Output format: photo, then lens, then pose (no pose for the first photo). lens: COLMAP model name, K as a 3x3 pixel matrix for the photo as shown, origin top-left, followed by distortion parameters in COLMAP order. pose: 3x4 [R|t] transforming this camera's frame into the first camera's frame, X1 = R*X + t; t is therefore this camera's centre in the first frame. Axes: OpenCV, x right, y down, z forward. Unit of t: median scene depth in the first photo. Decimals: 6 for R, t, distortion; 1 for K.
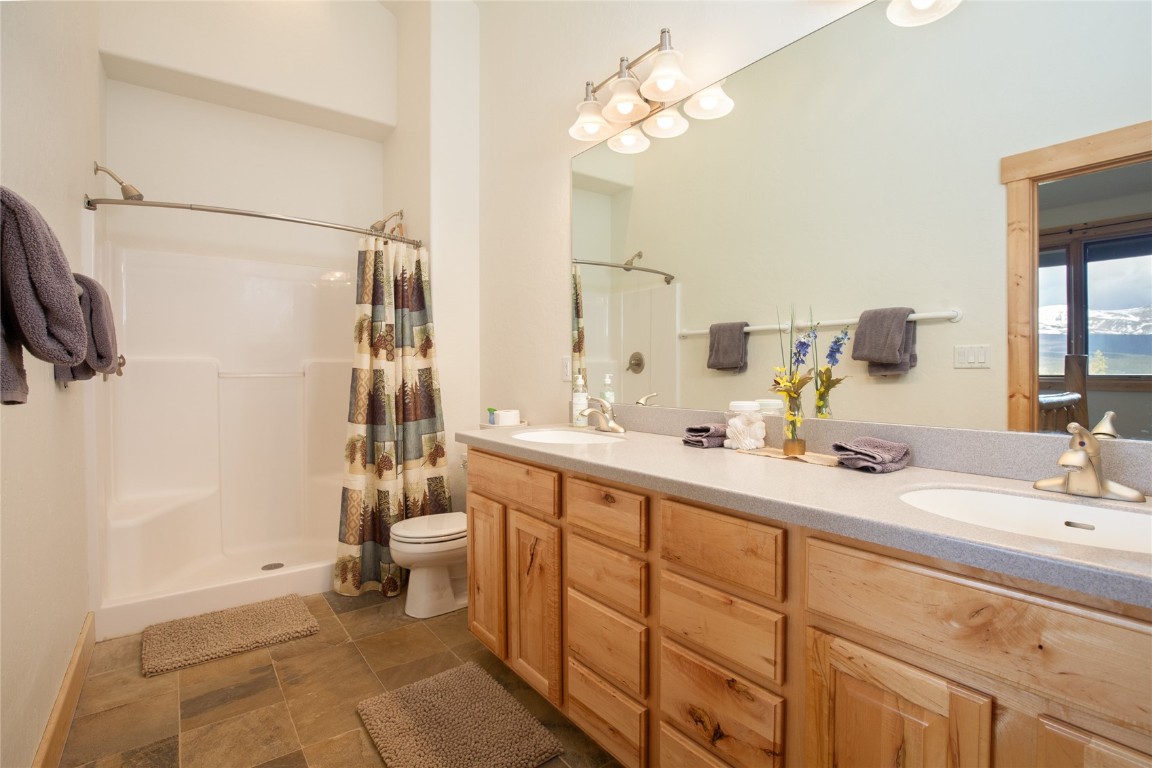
lens RADIAL K [[535.5, 0, 577.9], [0, 535.5, 377.5], [0, 0, 1]] dist [-0.013873, 0.000810]
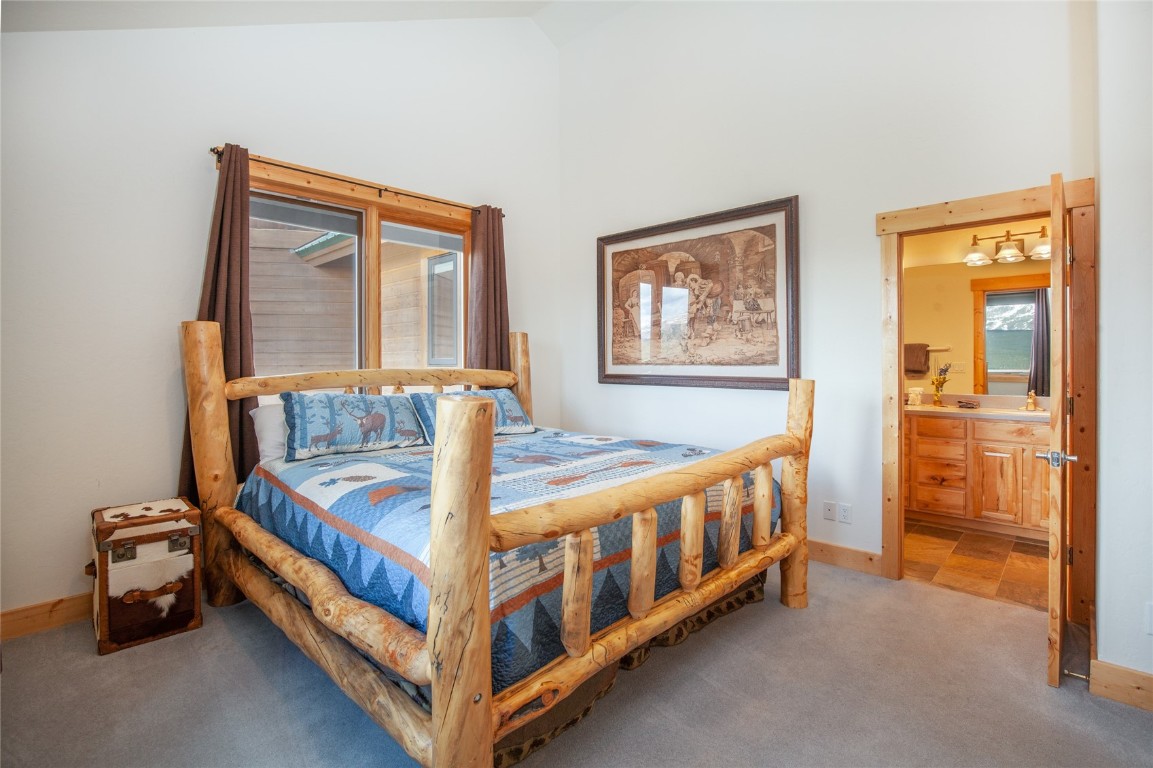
lens RADIAL K [[536.0, 0, 578.4], [0, 536.0, 377.5], [0, 0, 1]] dist [-0.013873, 0.000810]
pose [[0.982739, -0.005671, 0.184911, -2.567536], [0.002444, 0.999841, 0.017677, -0.087027], [-0.184982, -0.016920, 0.982596, -1.884703]]
